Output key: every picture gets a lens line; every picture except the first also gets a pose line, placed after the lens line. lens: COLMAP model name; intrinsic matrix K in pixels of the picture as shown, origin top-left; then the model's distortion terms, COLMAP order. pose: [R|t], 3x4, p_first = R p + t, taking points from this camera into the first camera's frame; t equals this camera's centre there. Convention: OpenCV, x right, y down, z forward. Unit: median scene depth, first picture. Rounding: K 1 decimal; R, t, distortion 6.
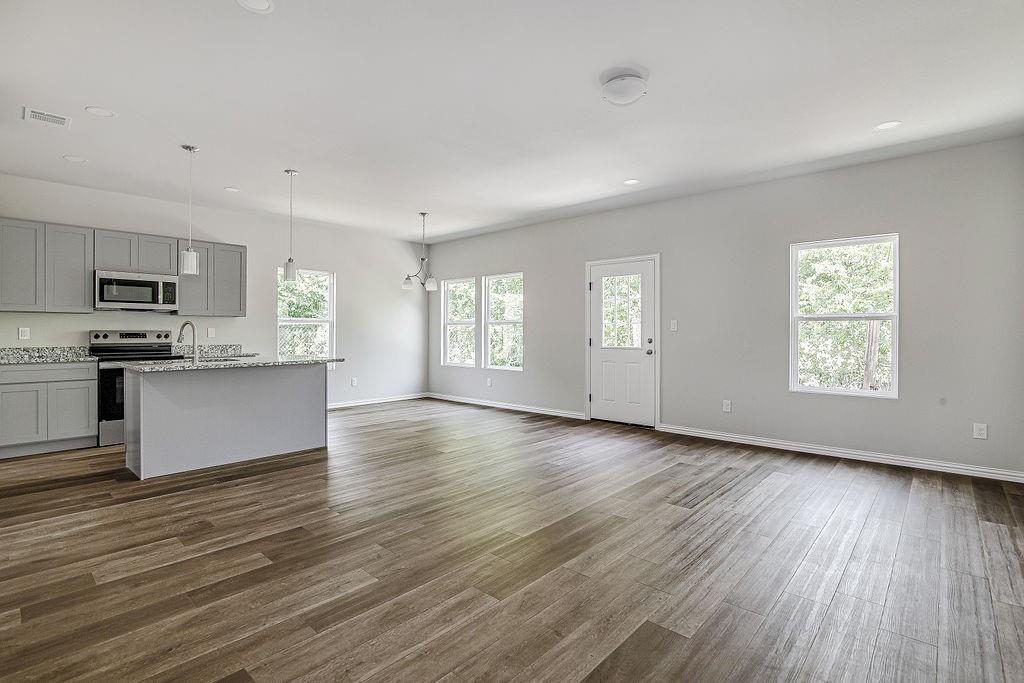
lens RADIAL K [[483.0, 0, 507.9], [0, 483.0, 335.7], [0, 0, 1]] dist [-0.011319, -0.001244]
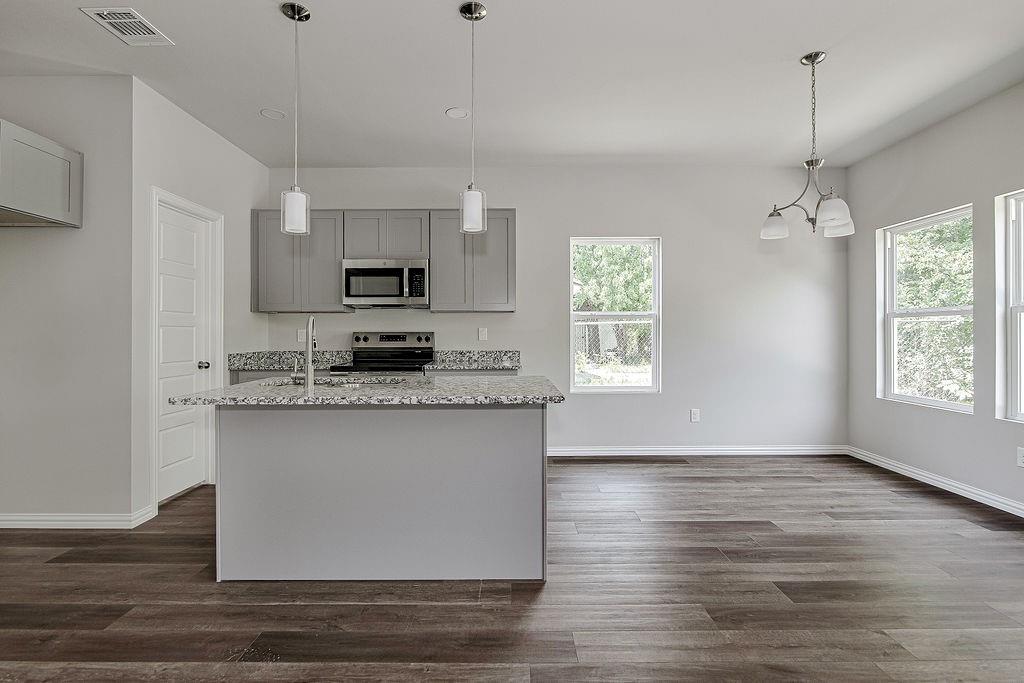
lens RADIAL K [[467.8, 0, 511.8], [0, 467.8, 330.7], [0, 0, 1]] dist [-0.005728, 0.001074]
pose [[0.677769, -0.009785, -0.735209, -0.063401], [-0.001157, 0.999896, -0.014374, -0.001651], [0.735274, 0.010593, 0.677688, 0.636104]]
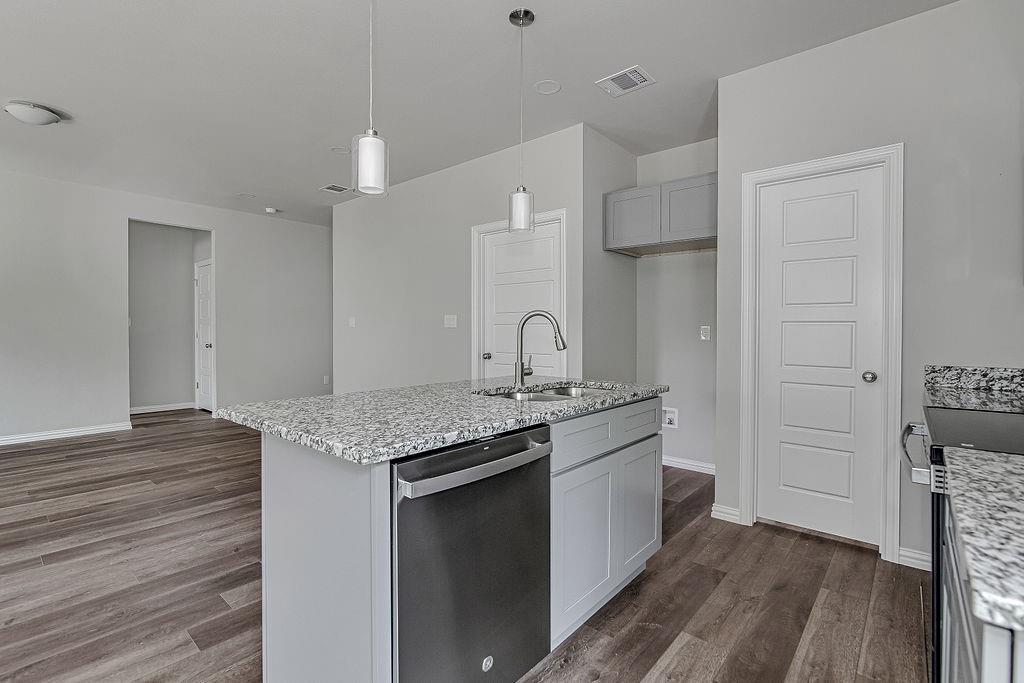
lens RADIAL K [[467.8, 0, 509.1], [0, 467.8, 334.6], [0, 0, 1]] dist [-0.005728, 0.001074]
pose [[-0.999537, -0.007627, -0.029452, -0.490631], [-0.008218, 0.999766, 0.020013, -0.009755], [0.029293, 0.020246, -0.999366, 1.226516]]
